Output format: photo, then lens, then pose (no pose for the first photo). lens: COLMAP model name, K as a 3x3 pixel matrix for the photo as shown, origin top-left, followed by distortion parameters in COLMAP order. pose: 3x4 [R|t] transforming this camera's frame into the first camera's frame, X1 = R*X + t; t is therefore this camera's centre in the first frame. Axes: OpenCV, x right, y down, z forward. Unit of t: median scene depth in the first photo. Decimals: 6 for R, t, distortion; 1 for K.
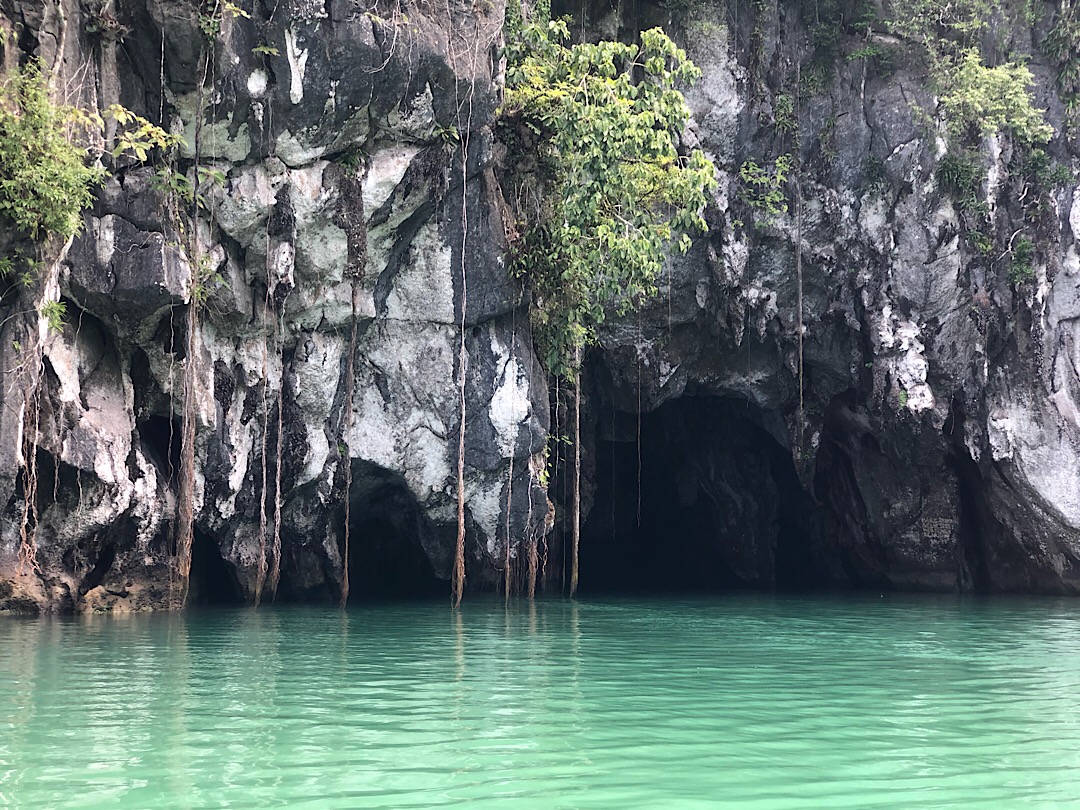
lens RADIAL K [[1606.4, 0, 535.2], [0, 1606.4, 402.9], [0, 0, 1]] dist [0.064278, 0.000000]
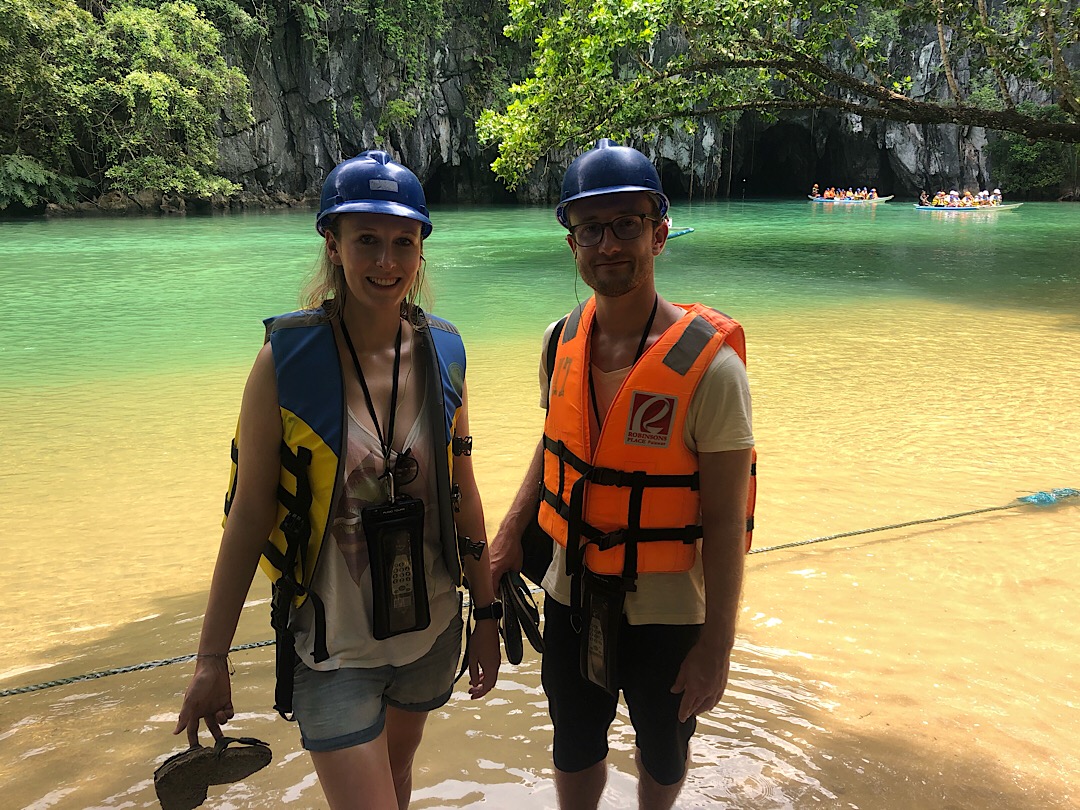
lens RADIAL K [[892.8, 0, 547.8], [0, 892.8, 406.0], [0, 0, 1]] dist [0.004856, 0.016801]
pose [[0.976723, 0.054908, -0.207360, 0.057809], [0.020105, 0.938996, 0.343341, -0.097504], [0.213562, -0.339518, 0.916034, -0.768989]]
